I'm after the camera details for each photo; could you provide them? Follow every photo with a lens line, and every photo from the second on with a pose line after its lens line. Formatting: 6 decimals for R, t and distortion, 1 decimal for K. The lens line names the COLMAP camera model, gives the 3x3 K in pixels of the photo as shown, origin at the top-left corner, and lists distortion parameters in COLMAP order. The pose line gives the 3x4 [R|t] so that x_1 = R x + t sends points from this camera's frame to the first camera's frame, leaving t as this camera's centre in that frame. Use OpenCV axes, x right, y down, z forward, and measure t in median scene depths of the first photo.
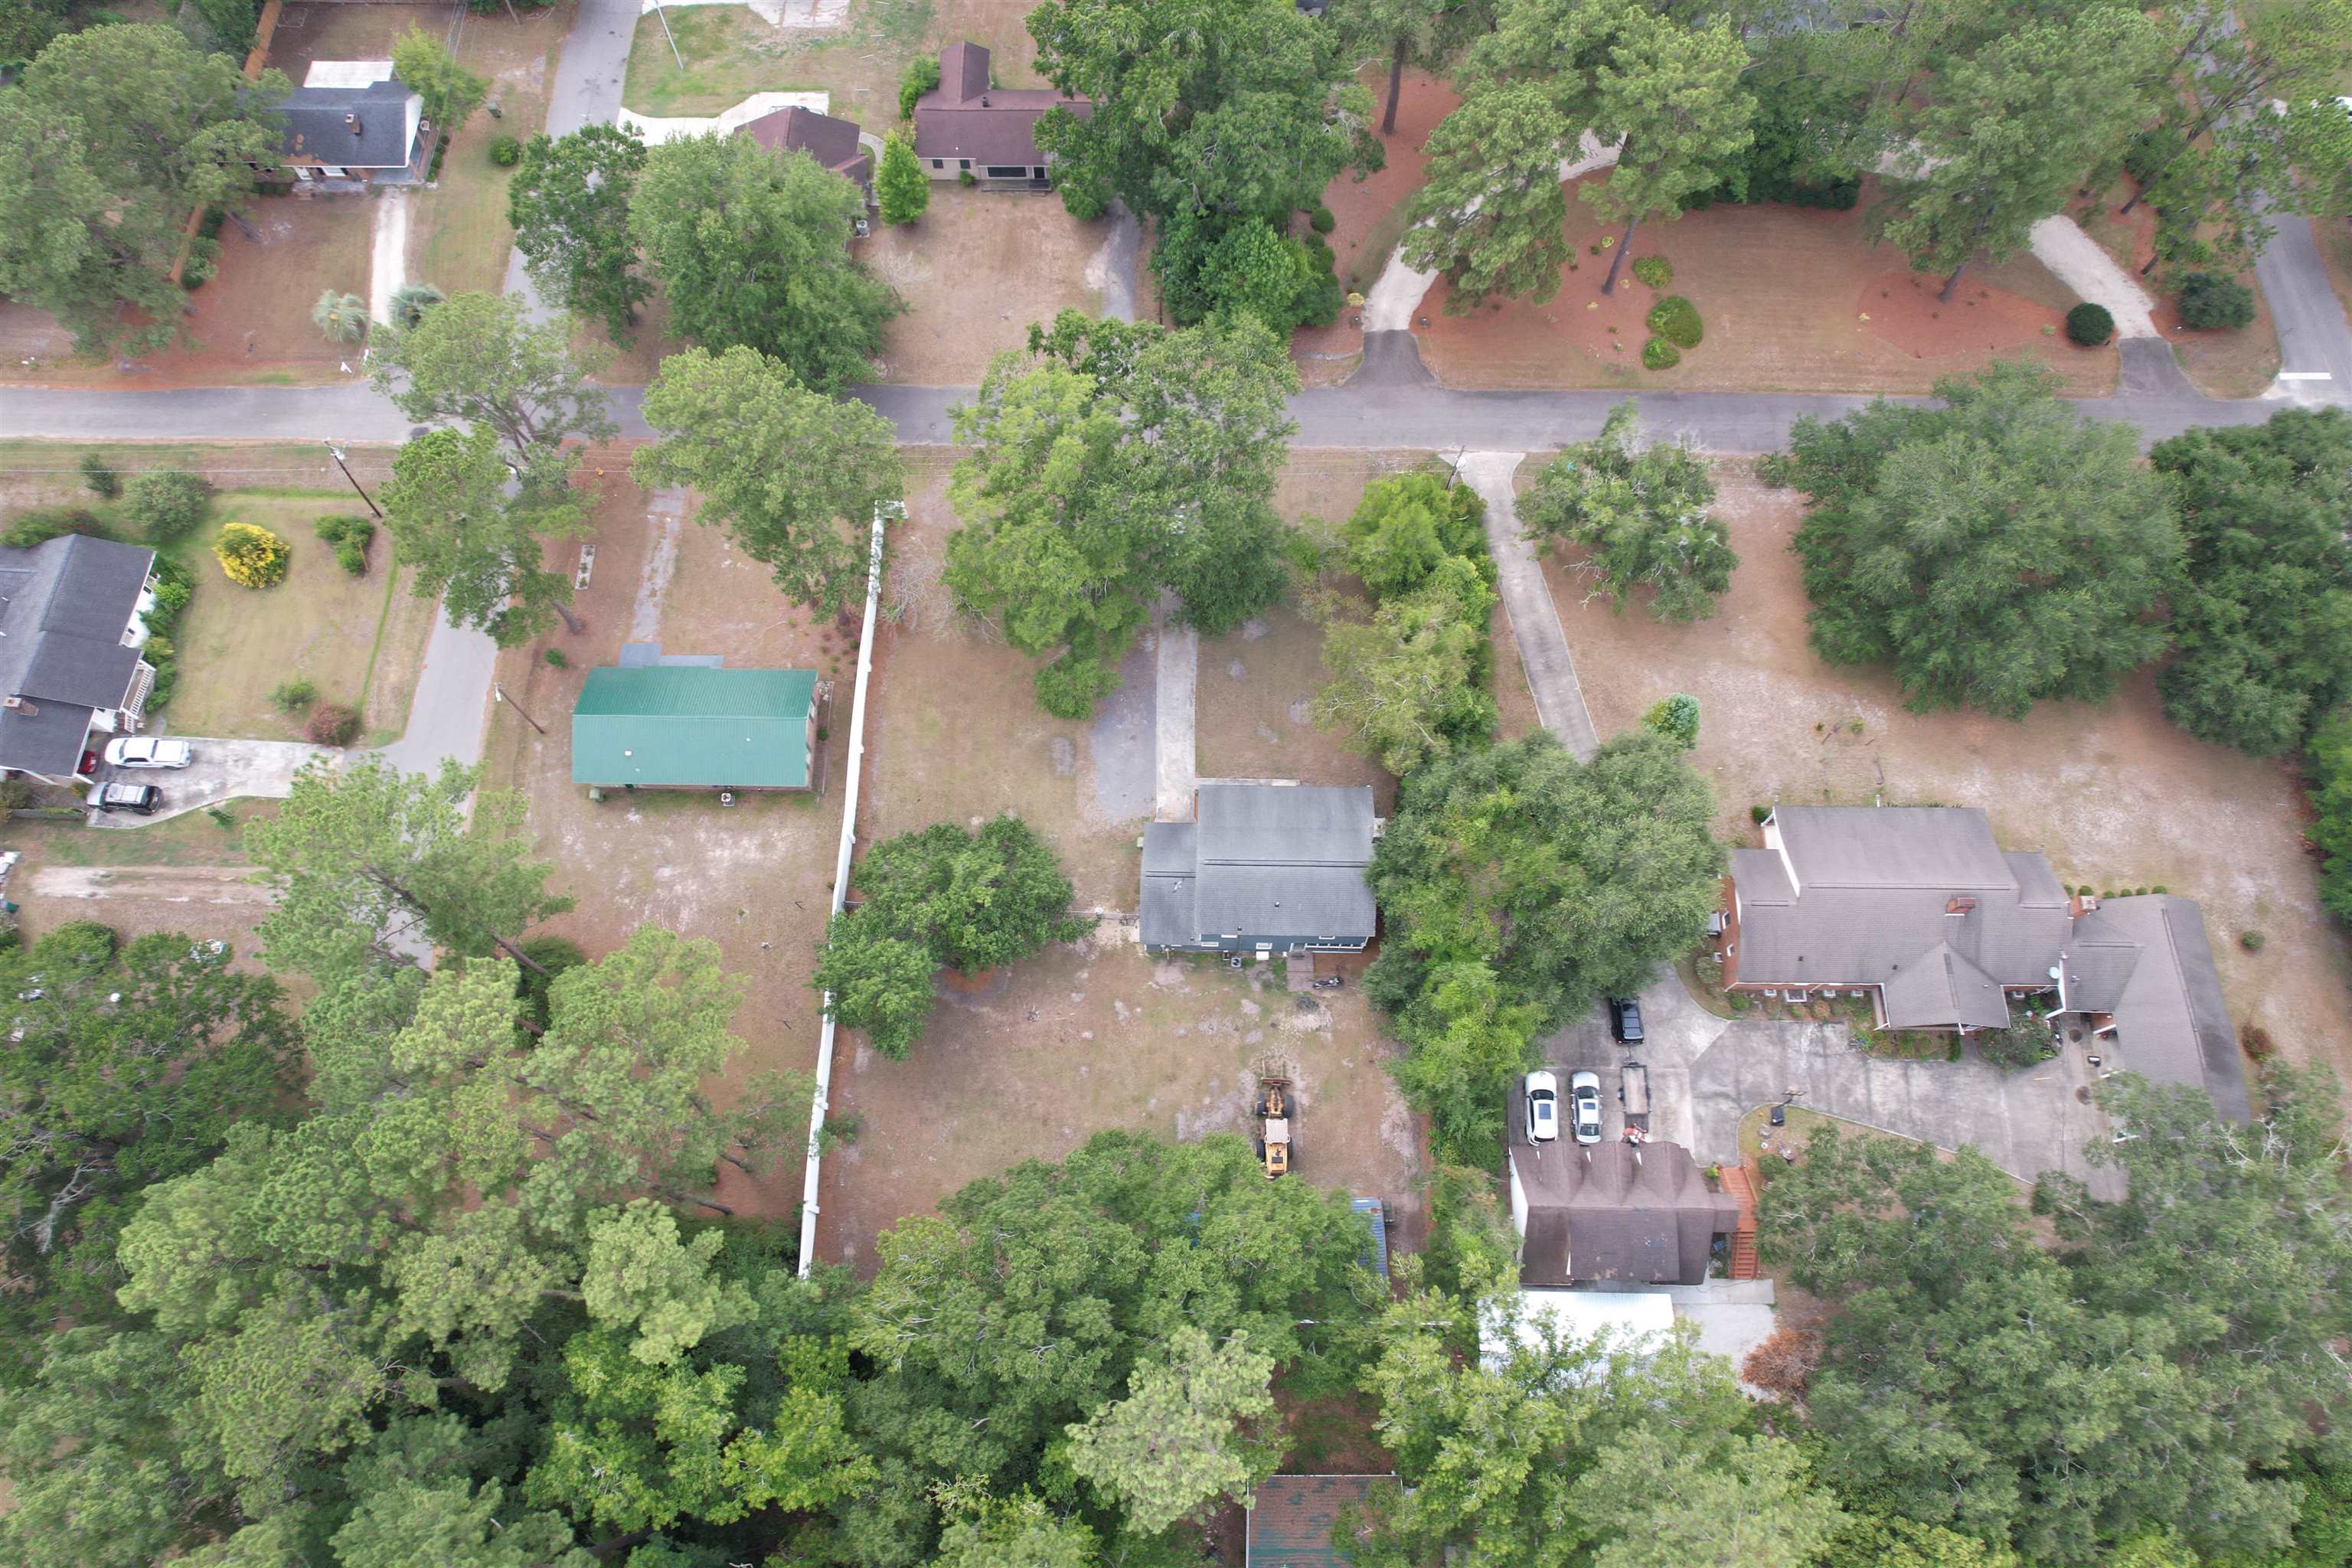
lens RADIAL K [[1509.0, 0, 1173.7], [0, 1509.0, 772.6], [0, 0, 1]] dist [-0.043873, 0.042749]
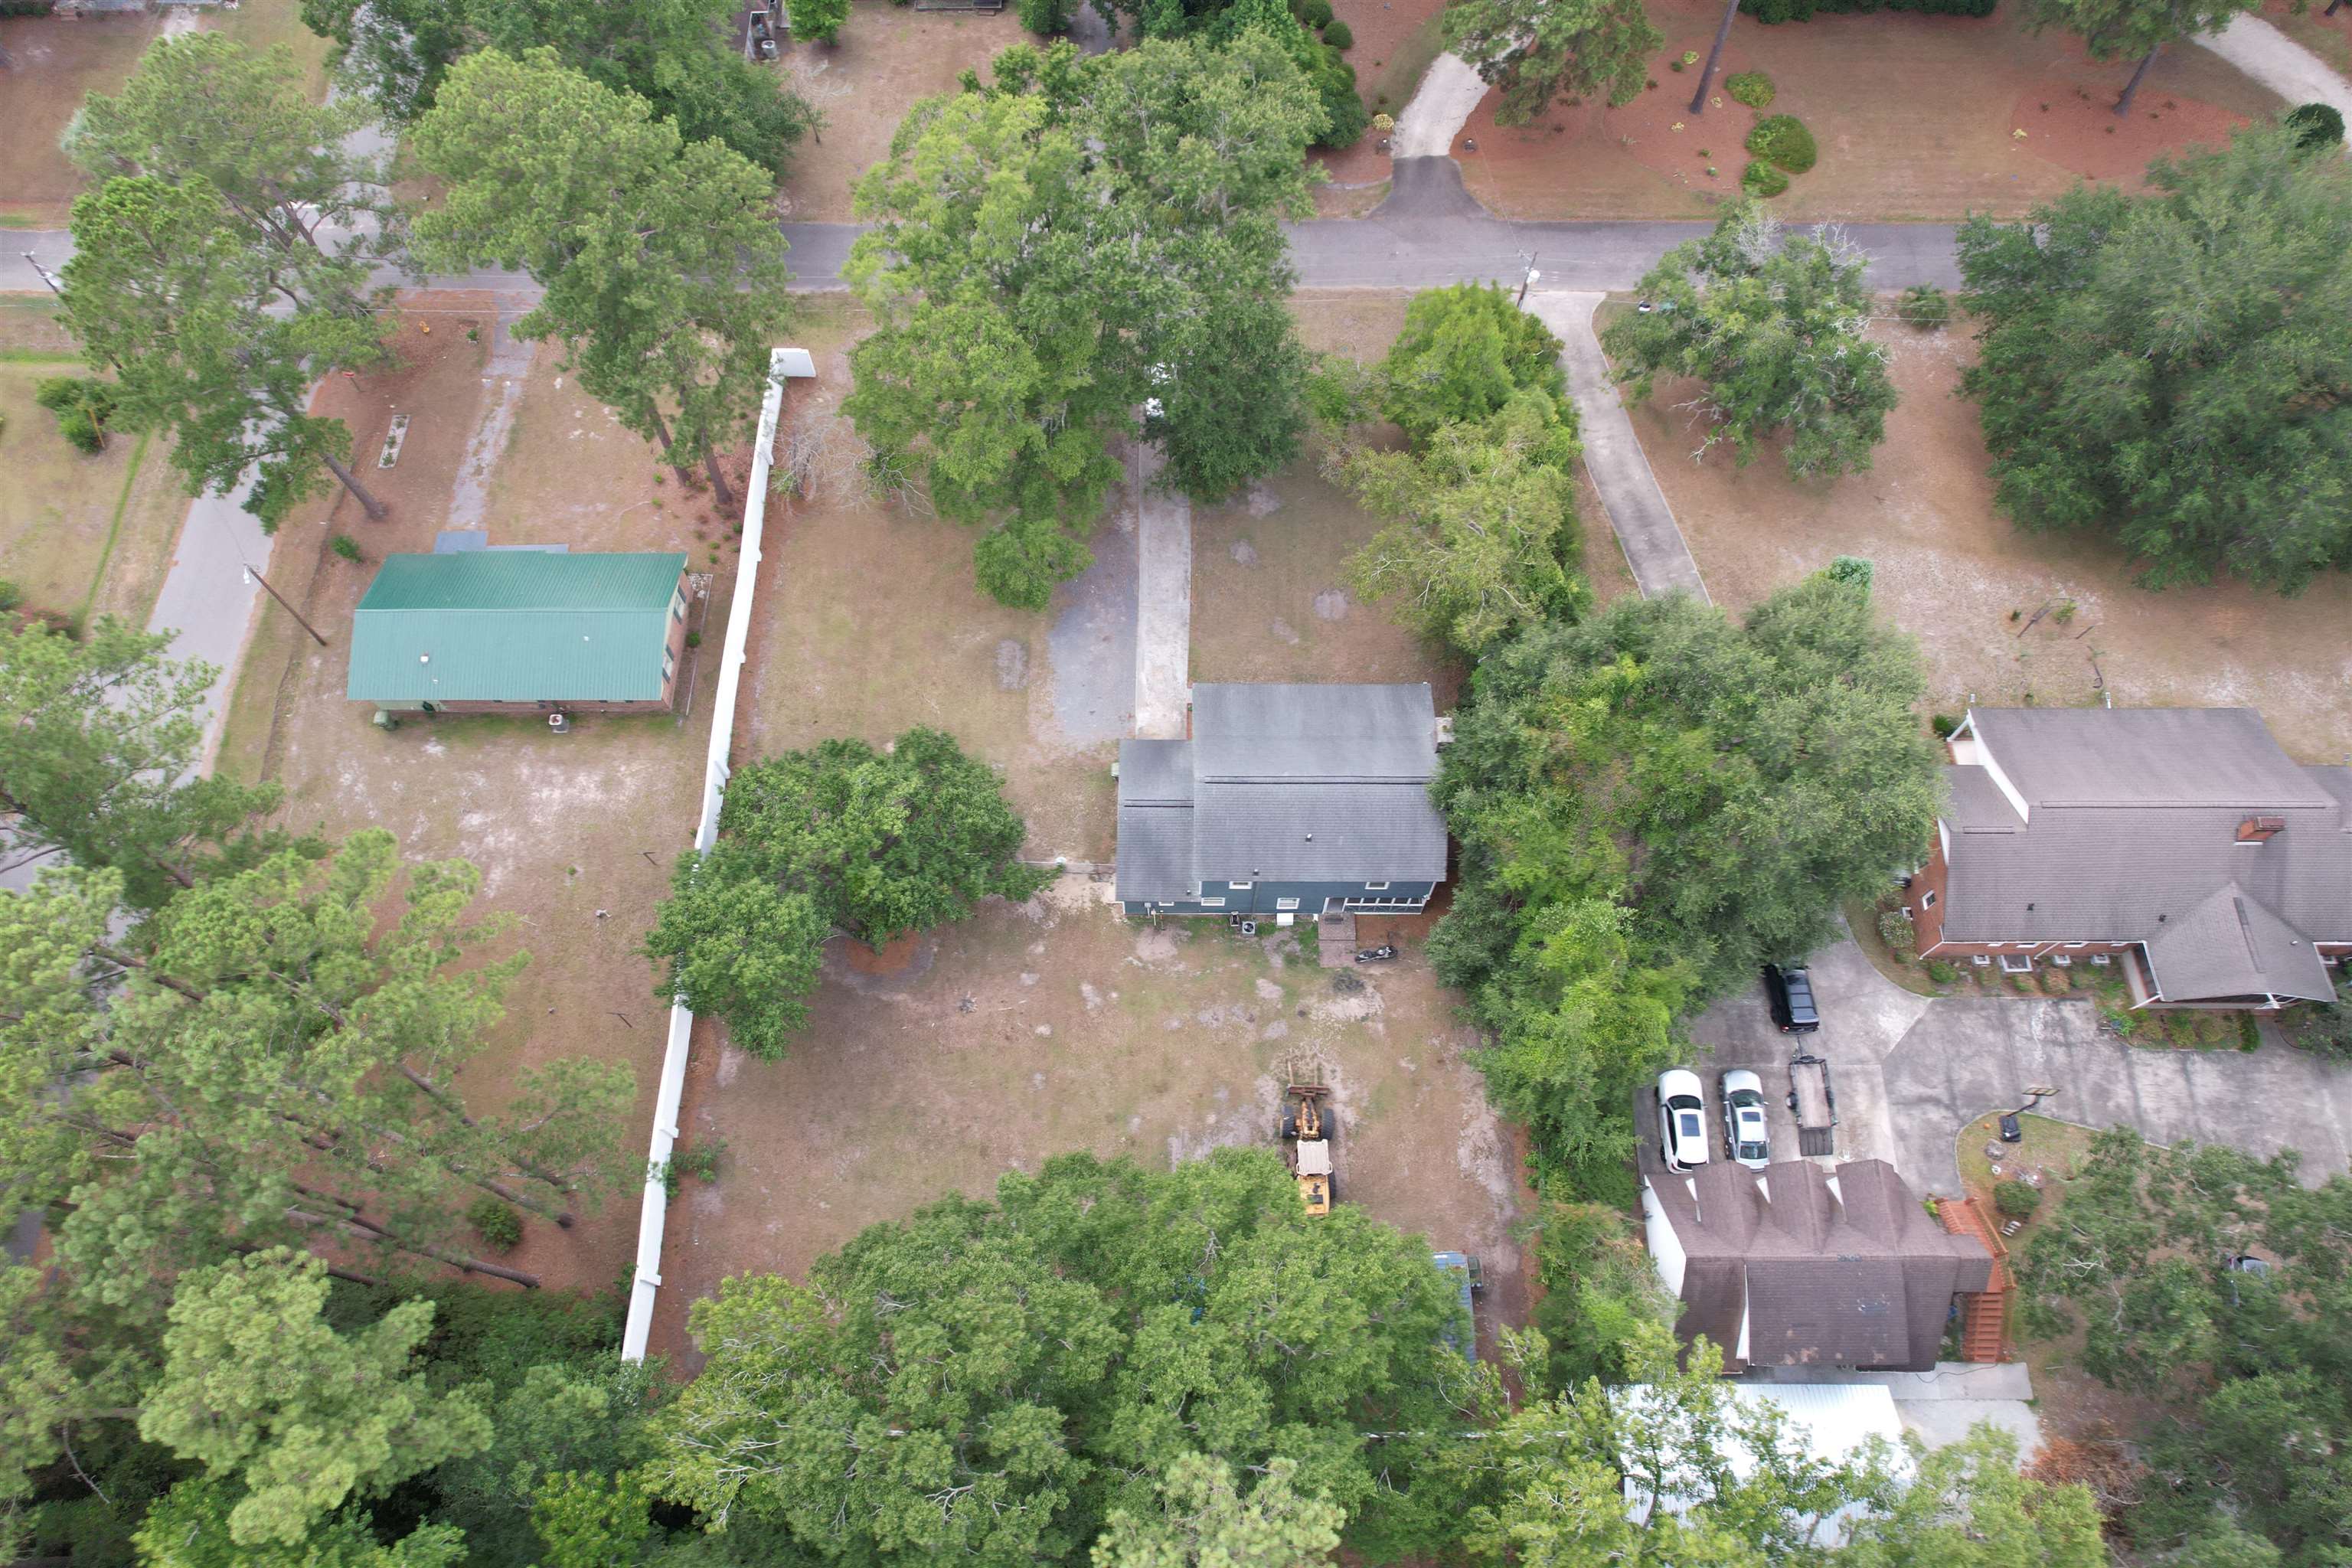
lens RADIAL K [[1509.0, 0, 1175.1], [0, 1509.0, 774.4], [0, 0, 1]] dist [-0.043873, 0.042749]
pose [[0.999897, -0.009635, 0.010633, -0.001176], [0.010234, 0.998278, -0.057765, 0.096376], [-0.010058, 0.057868, 0.998274, 0.279836]]
